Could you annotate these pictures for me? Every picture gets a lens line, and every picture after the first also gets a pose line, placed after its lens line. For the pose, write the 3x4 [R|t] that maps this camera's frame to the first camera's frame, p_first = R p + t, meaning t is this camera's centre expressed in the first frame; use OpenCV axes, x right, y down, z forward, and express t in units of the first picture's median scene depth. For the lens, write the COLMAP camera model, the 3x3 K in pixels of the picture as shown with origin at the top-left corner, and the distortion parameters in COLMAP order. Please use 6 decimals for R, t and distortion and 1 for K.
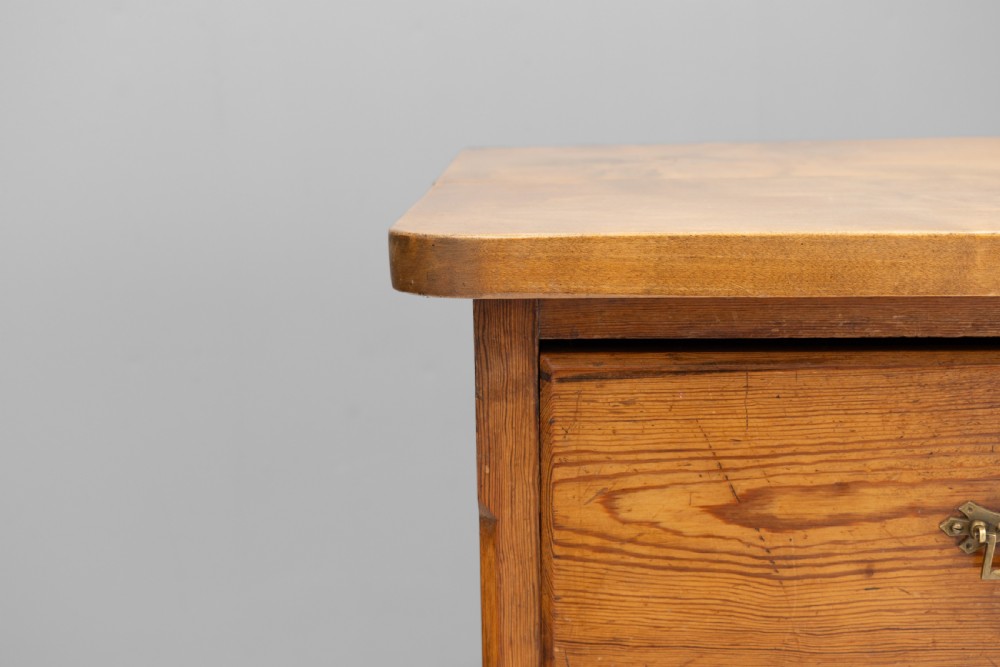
lens RADIAL K [[1626.6, 0, 500.0], [0, 1626.6, 333.5], [0, 0, 1]] dist [-0.010031, -0.009698]
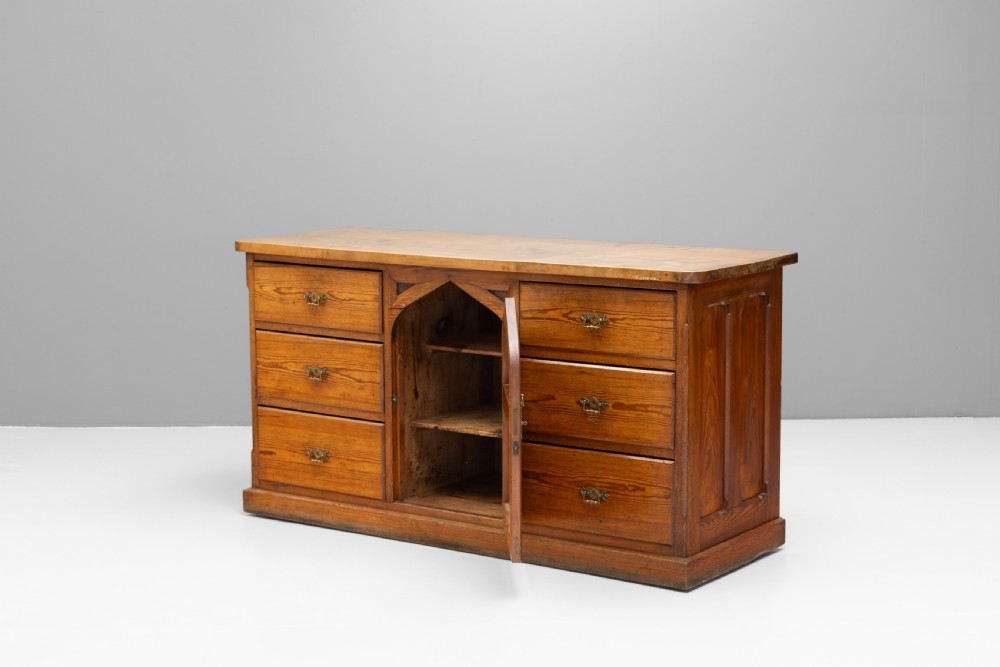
lens RADIAL K [[1943.6, 0, 500.0], [0, 1943.6, 333.5], [0, 0, 1]] dist [-0.048145, -0.109155]
pose [[0.828138, 0.088705, -0.553460, 4.790199], [-0.086411, 0.995799, 0.030304, -0.020365], [0.553823, 0.022729, 0.832324, -4.481948]]
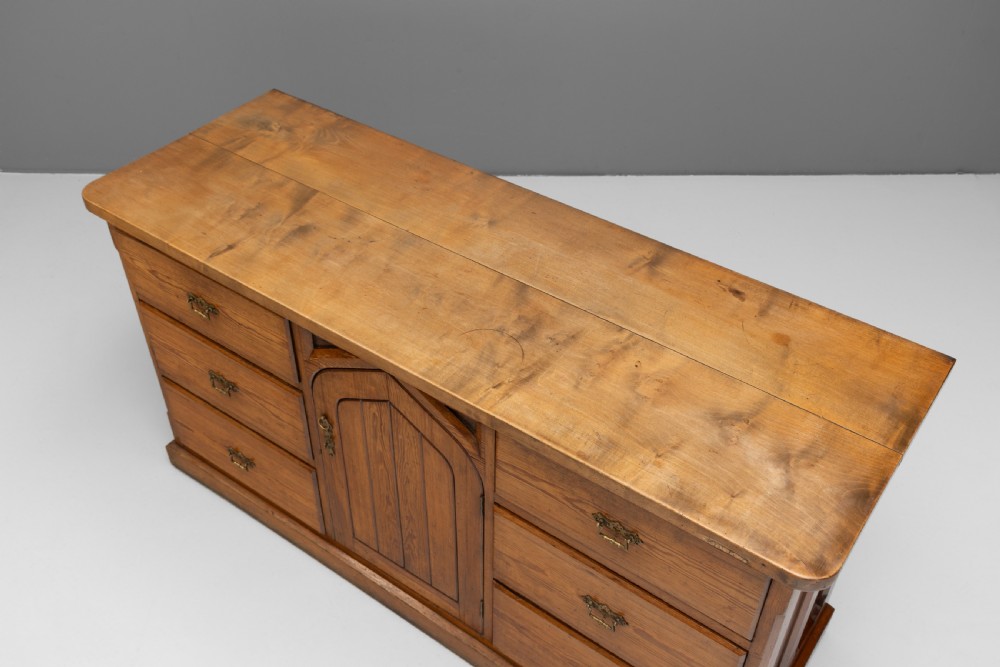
lens RADIAL K [[975.3, 0, 500.0], [0, 975.3, 333.5], [0, 0, 1]] dist [0.056397, 0.003162]
pose [[0.822663, 0.392229, -0.411560, 1.978583], [-0.104250, 0.815701, 0.569003, -1.289105], [0.558890, -0.425192, 0.711937, -0.362506]]
